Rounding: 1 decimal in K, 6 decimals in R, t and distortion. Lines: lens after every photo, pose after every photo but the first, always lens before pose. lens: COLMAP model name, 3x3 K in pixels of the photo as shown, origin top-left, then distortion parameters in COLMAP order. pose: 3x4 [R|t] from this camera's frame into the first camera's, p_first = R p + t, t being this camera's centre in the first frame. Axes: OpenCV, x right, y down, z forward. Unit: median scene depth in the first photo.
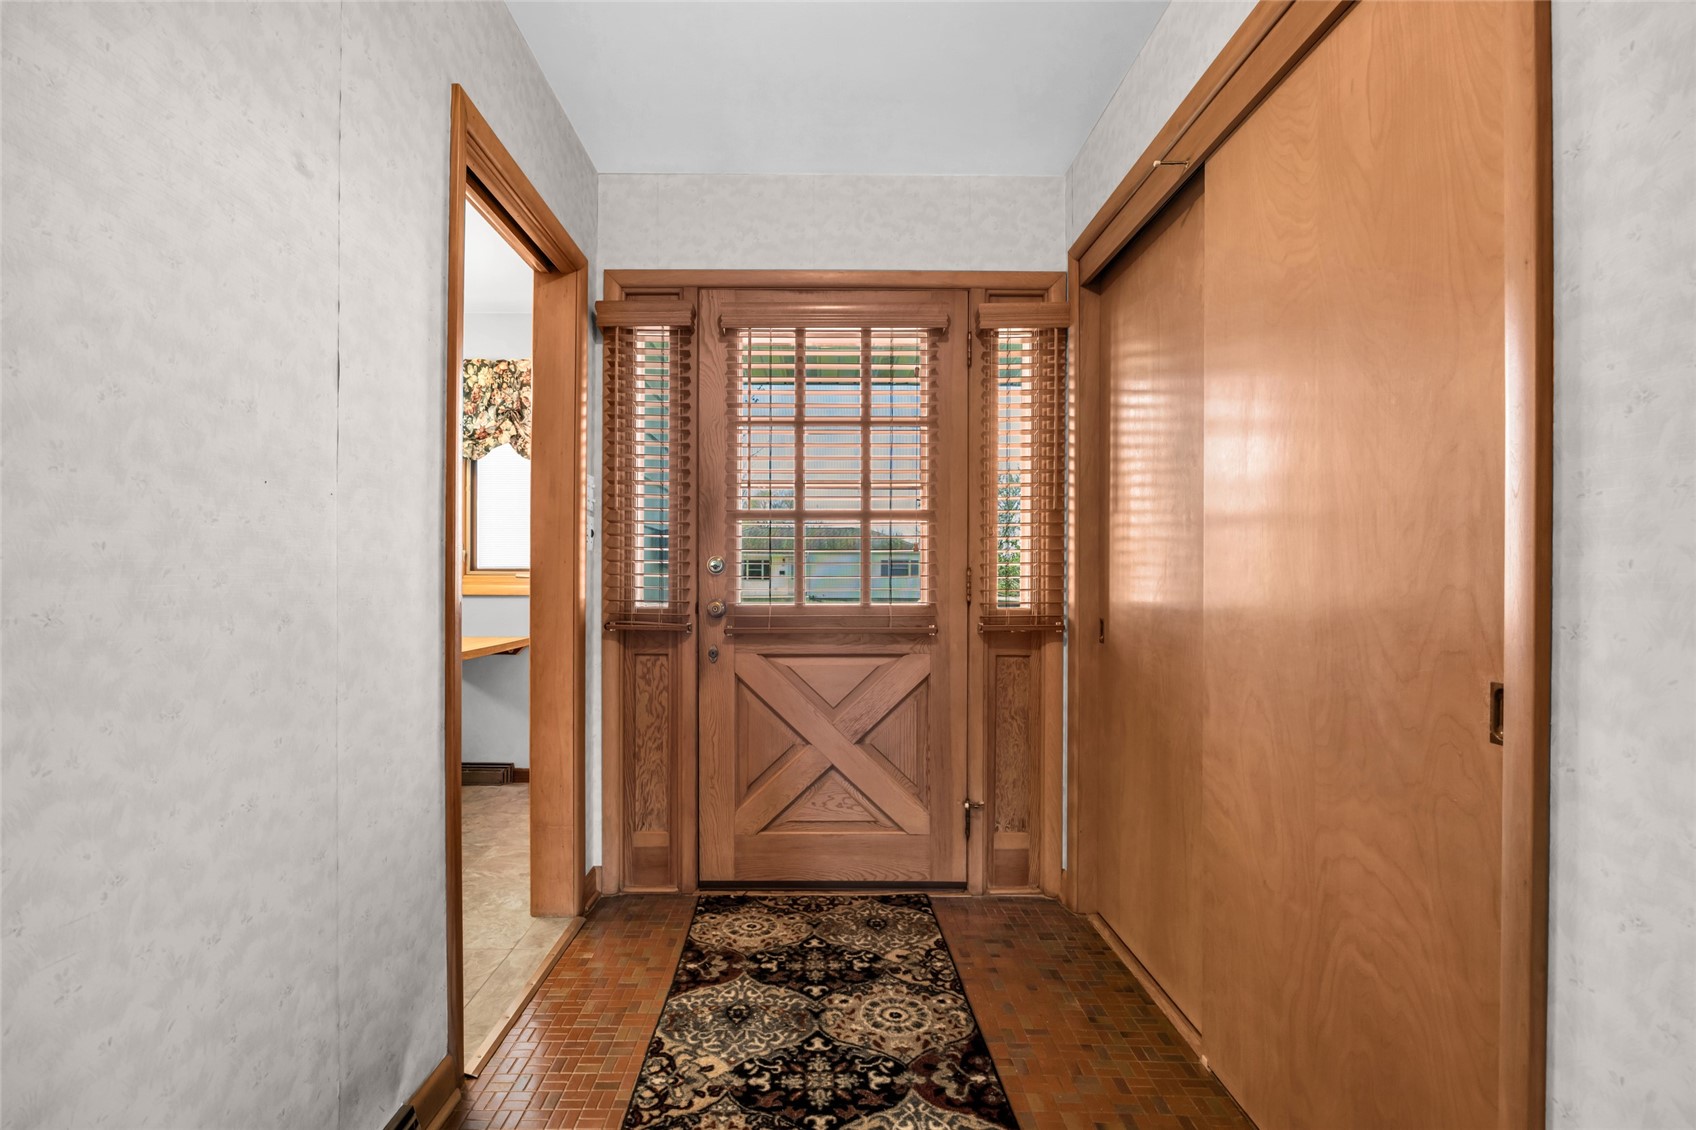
lens RADIAL K [[766.6, 0, 831.3], [0, 766.6, 573.8], [0, 0, 1]] dist [-0.010130, -0.000513]
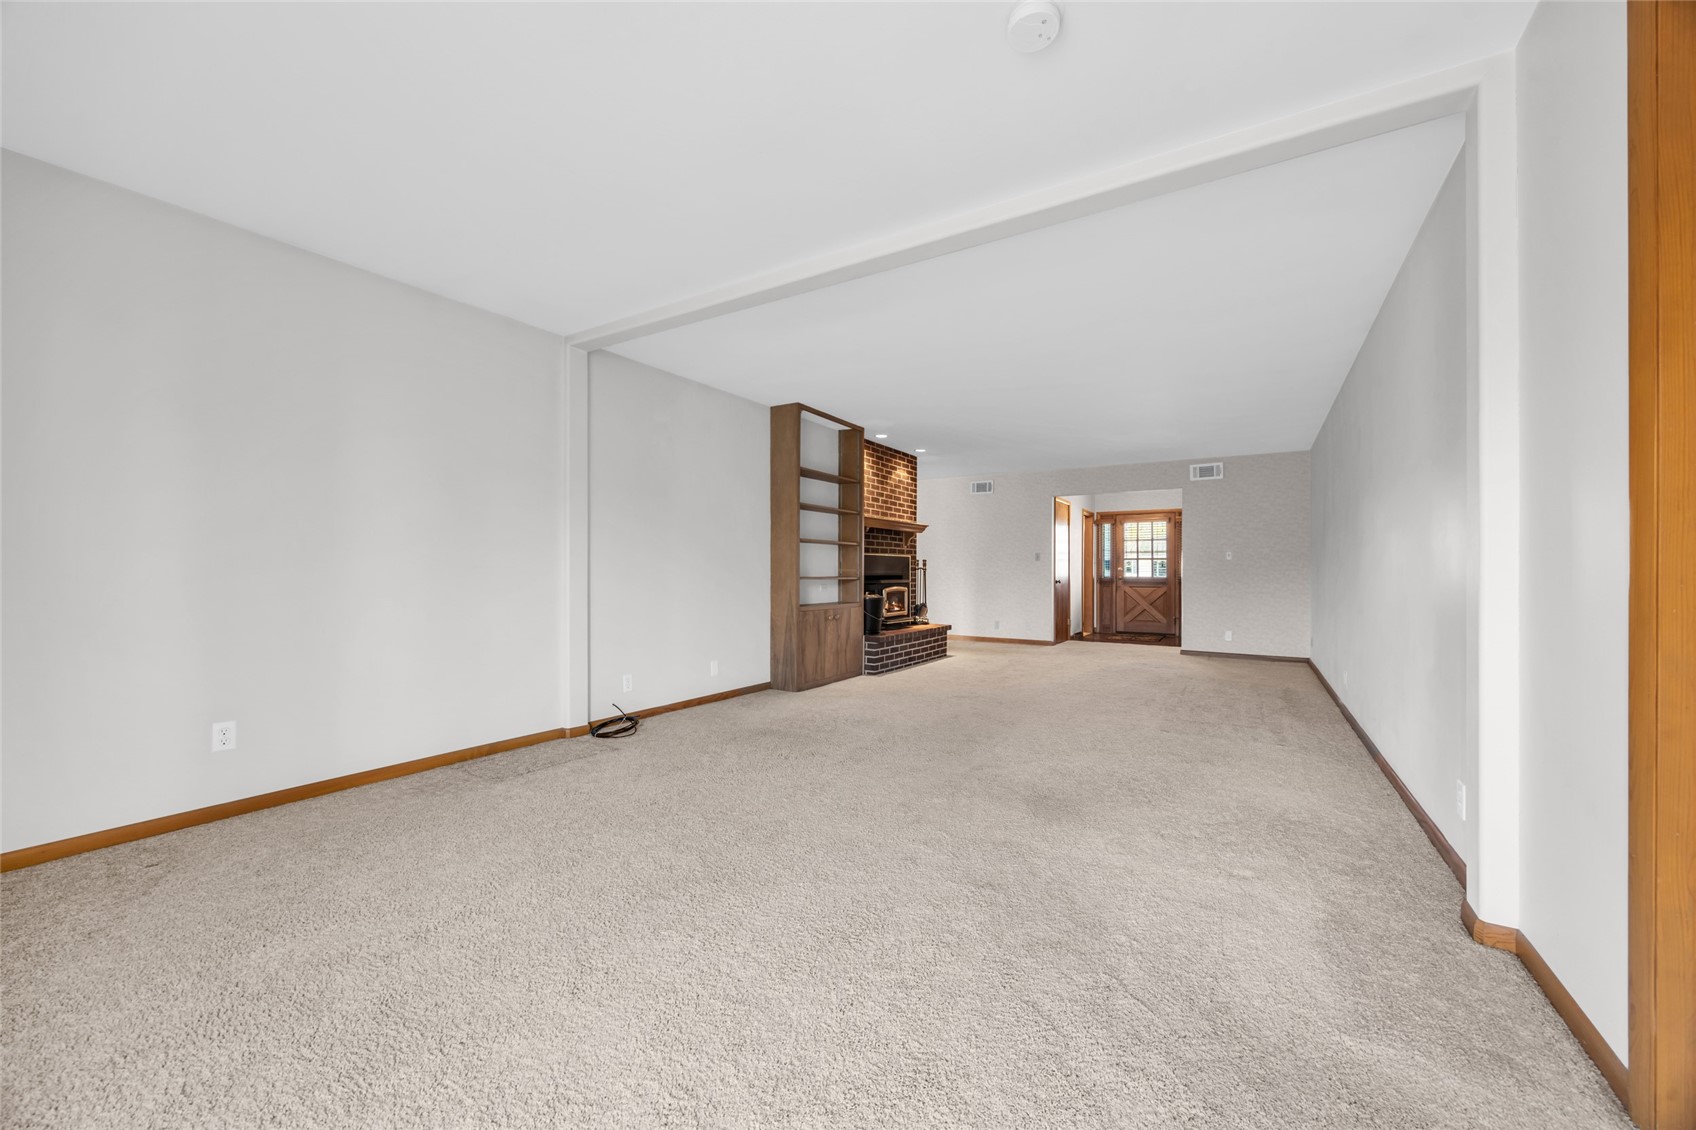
lens RADIAL K [[649.2, 0, 849.4], [0, 649.2, 570.7], [0, 0, 1]] dist [-0.001805, -0.000342]
pose [[0.854179, 0.000451, -0.519979, 0.541538], [-0.003573, 0.999981, -0.005003, 0.027575], [0.519967, 0.006132, 0.854164, -3.517964]]
